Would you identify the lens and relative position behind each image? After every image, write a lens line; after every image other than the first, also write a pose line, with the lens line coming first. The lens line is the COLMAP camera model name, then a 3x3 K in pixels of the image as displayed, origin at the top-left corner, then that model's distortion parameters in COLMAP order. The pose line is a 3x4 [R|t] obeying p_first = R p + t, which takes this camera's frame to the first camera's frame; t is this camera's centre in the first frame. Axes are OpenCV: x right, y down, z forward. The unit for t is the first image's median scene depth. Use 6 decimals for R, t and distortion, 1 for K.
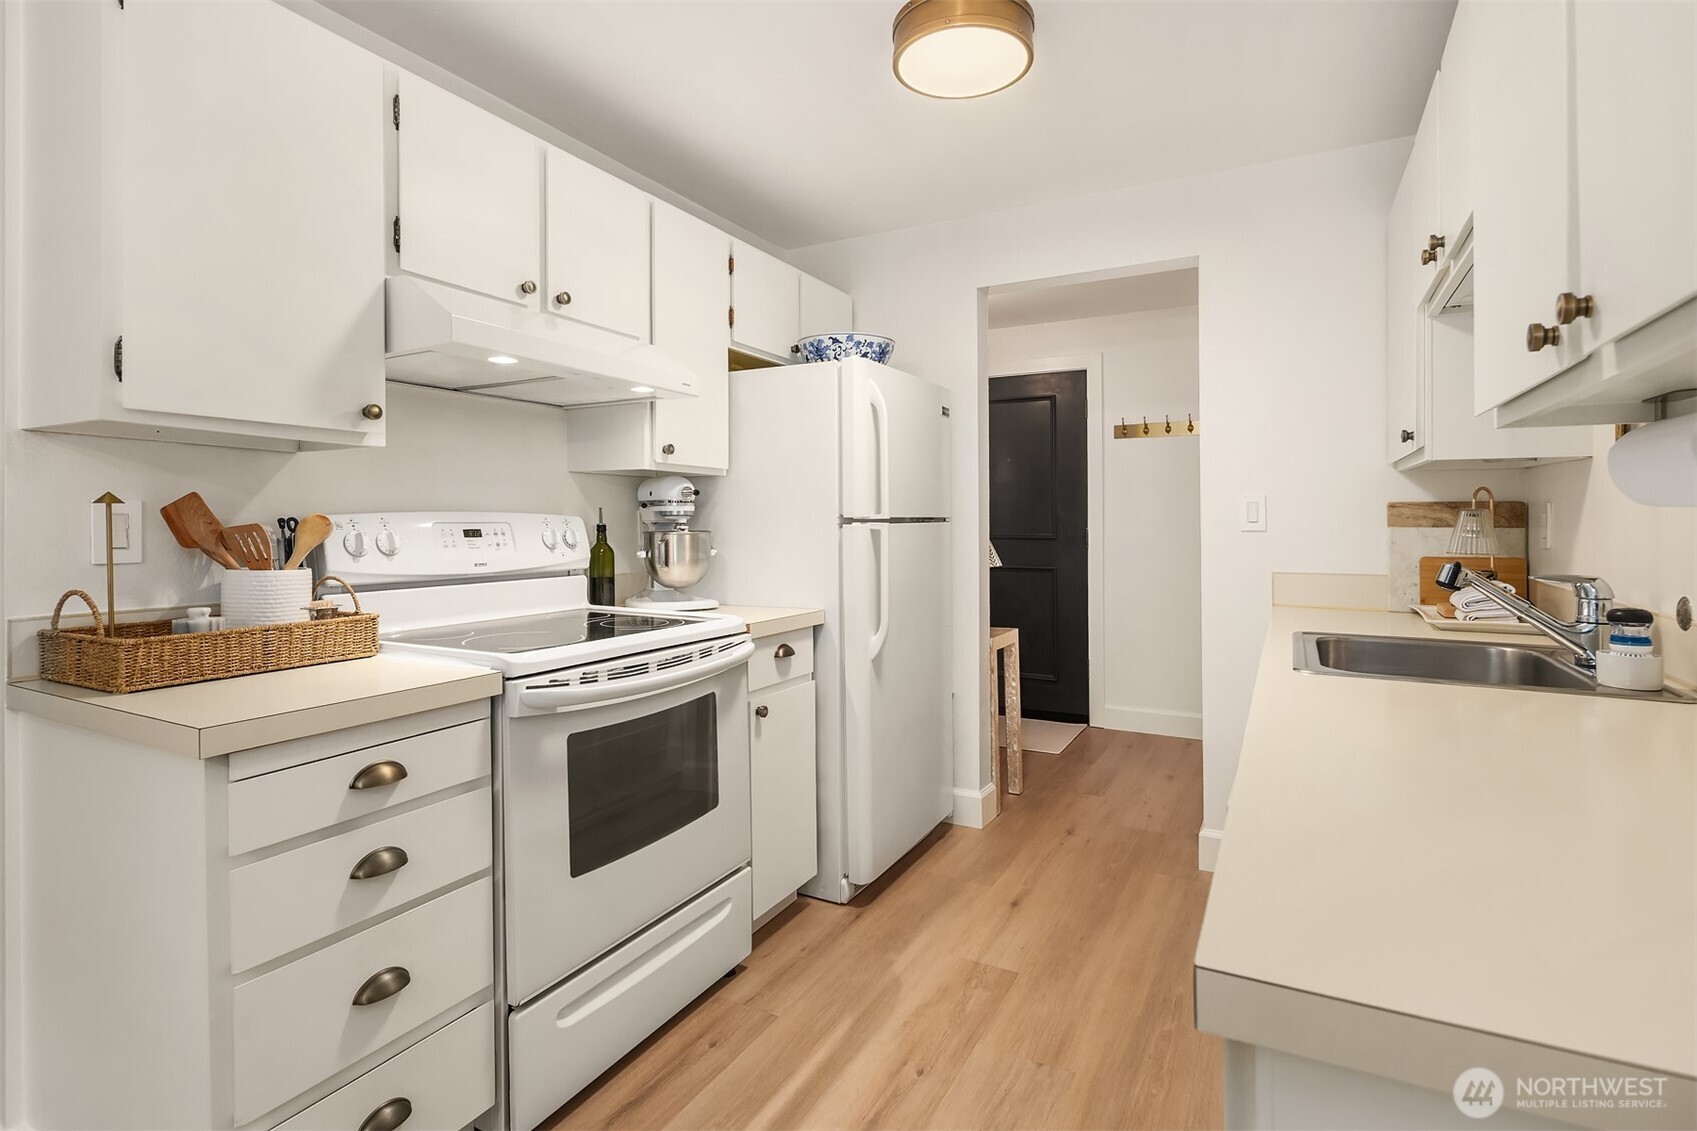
lens RADIAL K [[849.0, 0, 850.5], [0, 849.0, 522.8], [0, 0, 1]] dist [-0.000265, -0.000321]
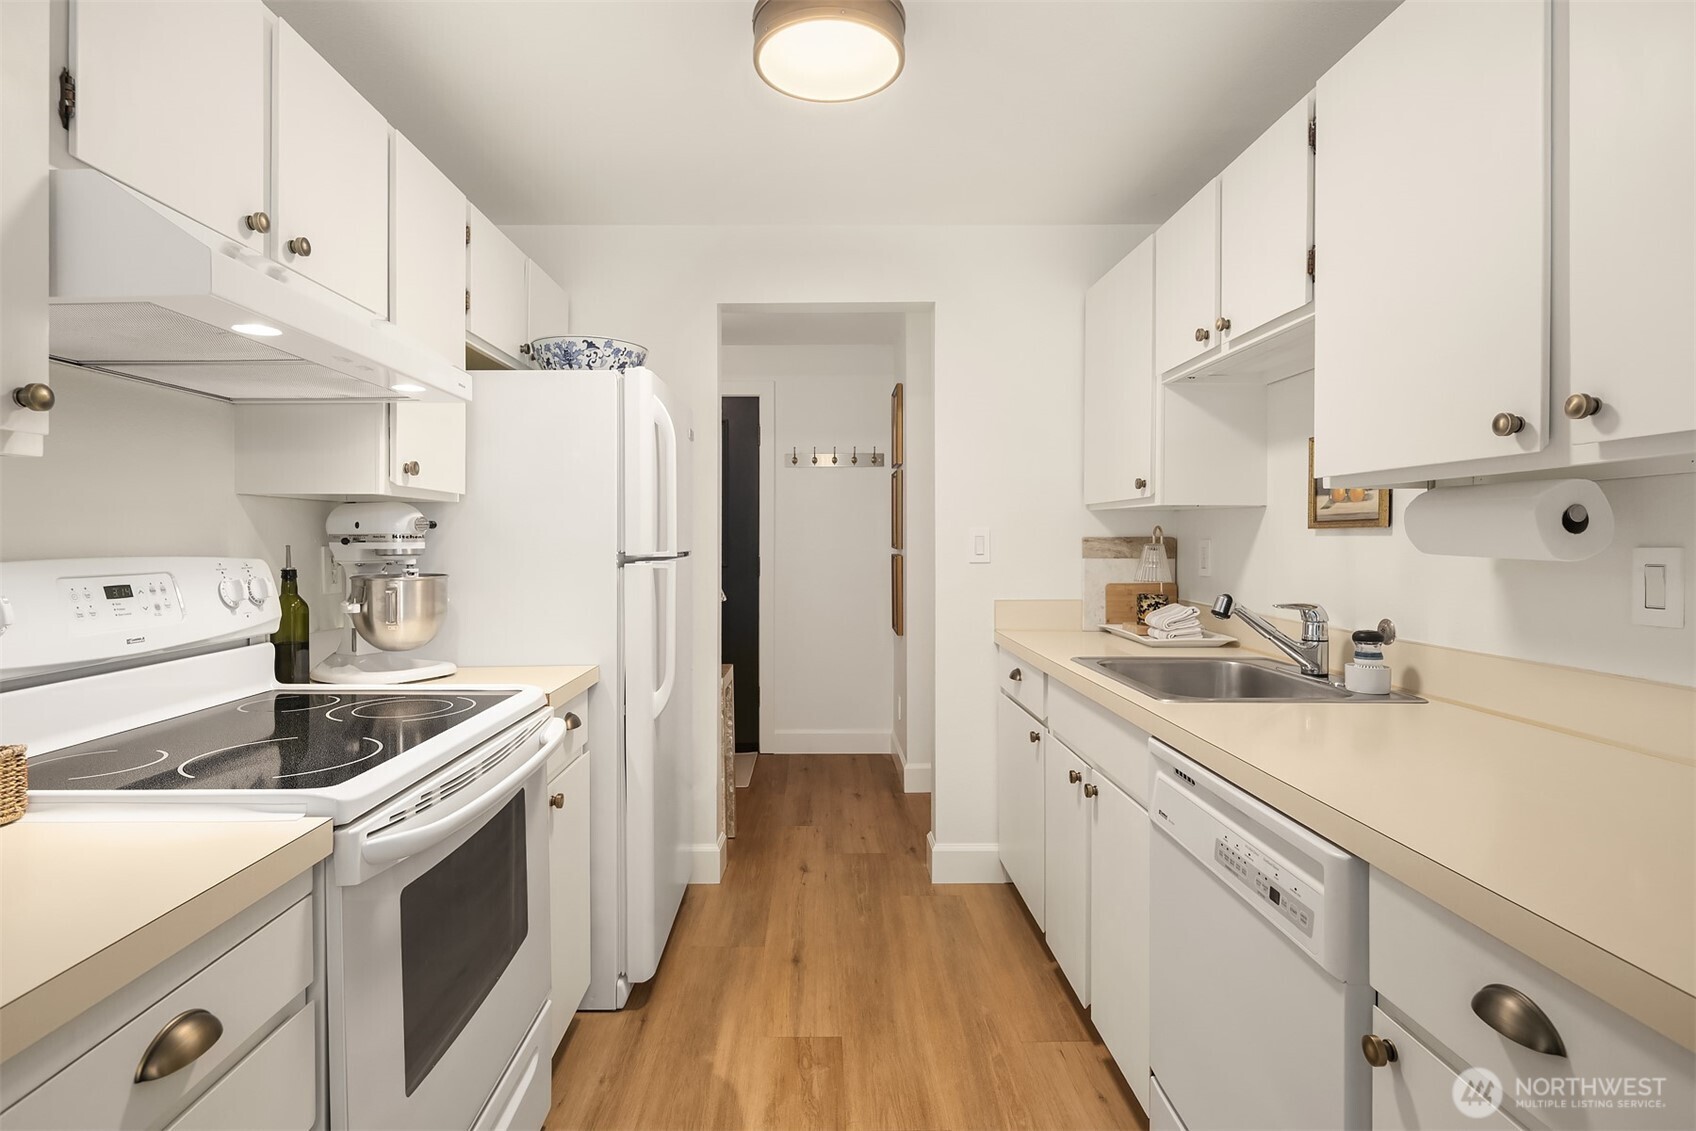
lens RADIAL K [[850.2, 0, 842.0], [0, 850.2, 542.9], [0, 0, 1]] dist [0.013715, -0.014511]
pose [[0.875841, -0.002573, 0.482593, -0.234279], [0.001742, 0.999996, 0.002169, -0.020794], [-0.482597, -0.001059, 0.875842, 0.150956]]
